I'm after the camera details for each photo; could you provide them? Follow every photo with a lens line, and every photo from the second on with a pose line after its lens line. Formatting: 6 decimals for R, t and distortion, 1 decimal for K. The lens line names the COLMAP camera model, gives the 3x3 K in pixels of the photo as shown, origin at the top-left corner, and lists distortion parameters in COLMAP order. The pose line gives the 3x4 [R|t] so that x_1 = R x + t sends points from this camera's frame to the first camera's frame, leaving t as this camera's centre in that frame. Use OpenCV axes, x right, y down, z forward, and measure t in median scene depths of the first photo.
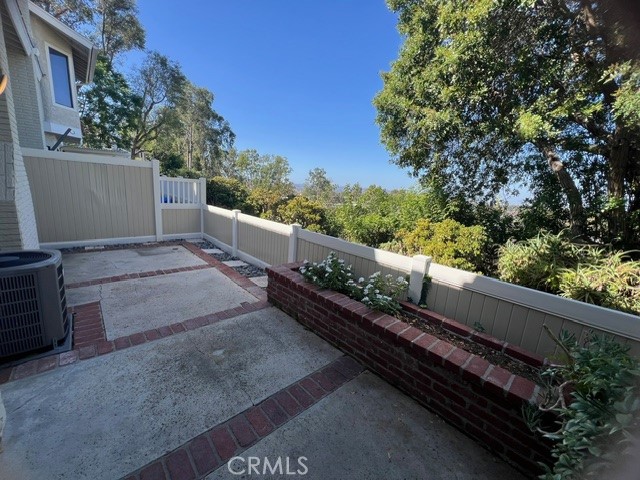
lens RADIAL K [[255.6, 0, 320.4], [0, 255.6, 240.5], [0, 0, 1]] dist [-0.010405, 0.000020]
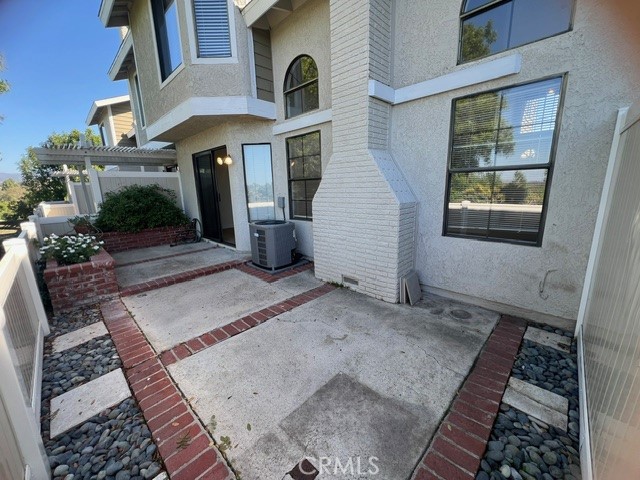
lens RADIAL K [[255.6, 0, 320.6], [0, 255.6, 240.9], [0, 0, 1]] dist [-0.010405, 0.000020]
pose [[-0.997349, -0.037711, -0.062230, -0.714027], [-0.059534, 0.914634, 0.399876, -0.310644], [0.041838, 0.402521, -0.914454, 1.422284]]
